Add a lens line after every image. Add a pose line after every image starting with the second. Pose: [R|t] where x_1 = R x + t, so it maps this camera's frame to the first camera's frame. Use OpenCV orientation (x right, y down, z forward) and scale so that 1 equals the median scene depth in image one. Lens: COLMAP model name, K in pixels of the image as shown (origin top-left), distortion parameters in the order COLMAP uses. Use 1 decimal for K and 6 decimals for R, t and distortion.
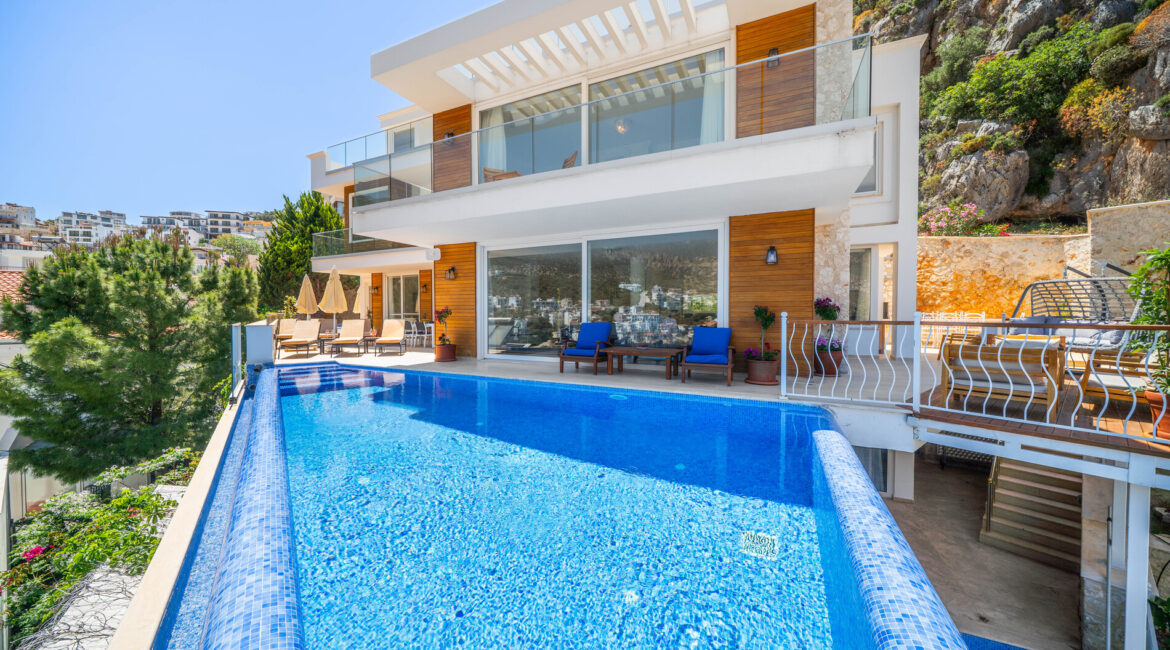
lens RADIAL K [[409.8, 0, 574.1], [0, 409.8, 325.5], [0, 0, 1]] dist [-0.003923, 0.000255]
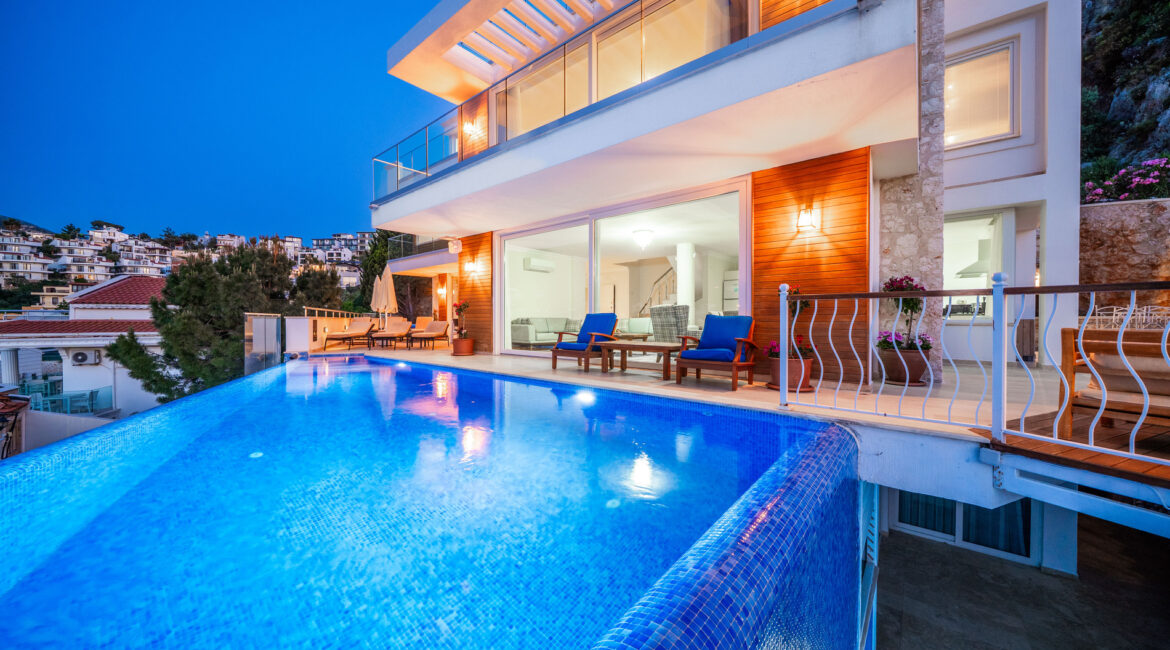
lens RADIAL K [[409.8, 0, 578.6], [0, 409.8, 325.2], [0, 0, 1]] dist [-0.003923, 0.000255]
pose [[0.969784, 0.005310, -0.243909, 0.151998], [-0.008971, 0.999863, -0.013901, 0.022003], [0.243802, 0.015669, 0.969699, 0.106400]]
